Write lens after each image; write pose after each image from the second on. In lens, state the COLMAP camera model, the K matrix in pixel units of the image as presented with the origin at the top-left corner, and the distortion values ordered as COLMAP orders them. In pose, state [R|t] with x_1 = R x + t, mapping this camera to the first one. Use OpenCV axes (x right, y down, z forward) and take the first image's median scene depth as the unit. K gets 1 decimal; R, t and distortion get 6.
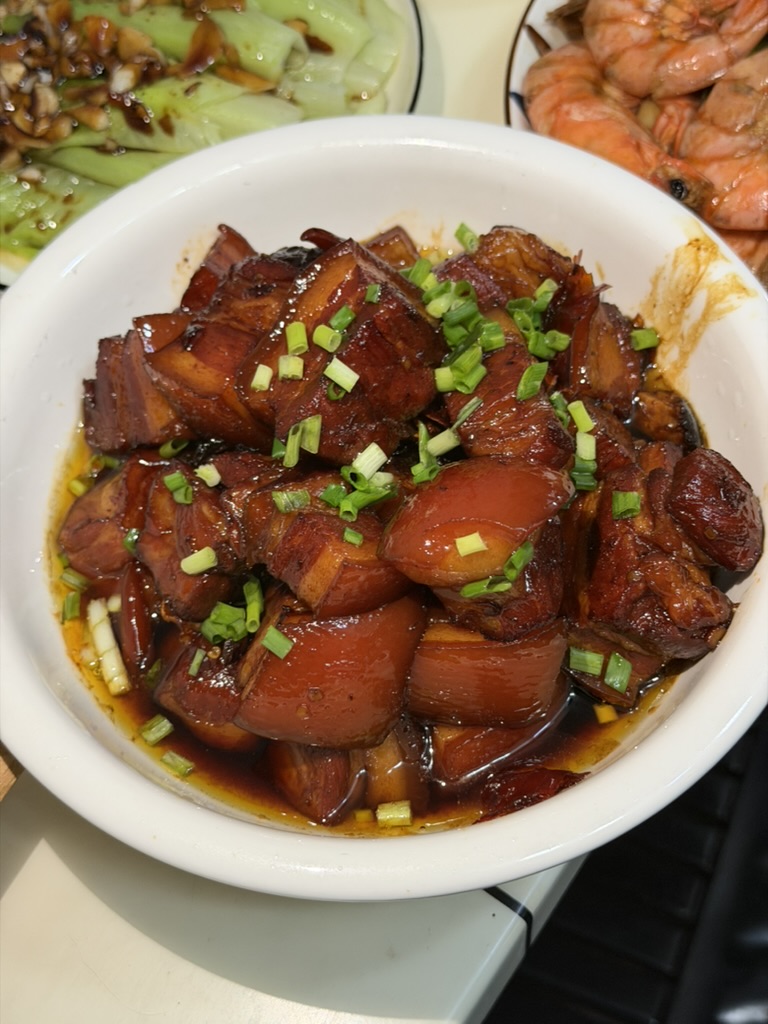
lens RADIAL K [[1437.4, 0, 386.2], [0, 1437.4, 515.2], [0, 0, 1]] dist [0.112579, 0.000000]
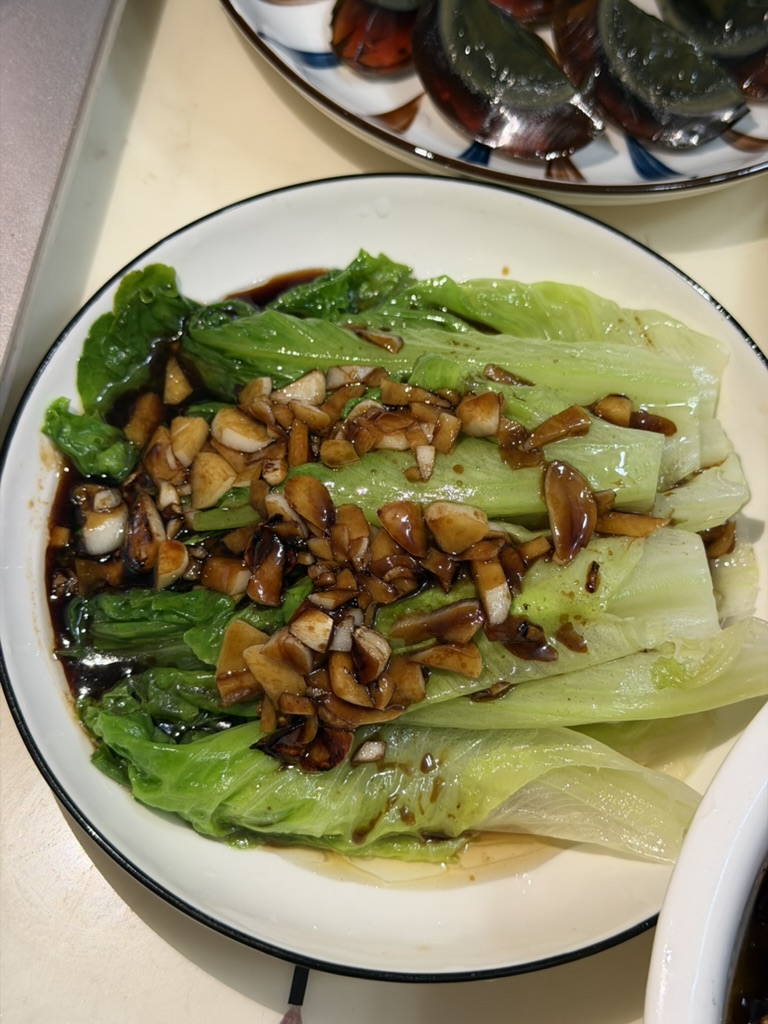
lens RADIAL K [[1437.4, 0, 380.4], [0, 1437.4, 508.7], [0, 0, 1]] dist [0.112579, 0.000000]
pose [[0.909332, -0.331941, 0.250860, -0.458560], [0.302196, 0.941342, 0.150178, -0.544192], [-0.285996, -0.060753, 0.956303, 0.447342]]
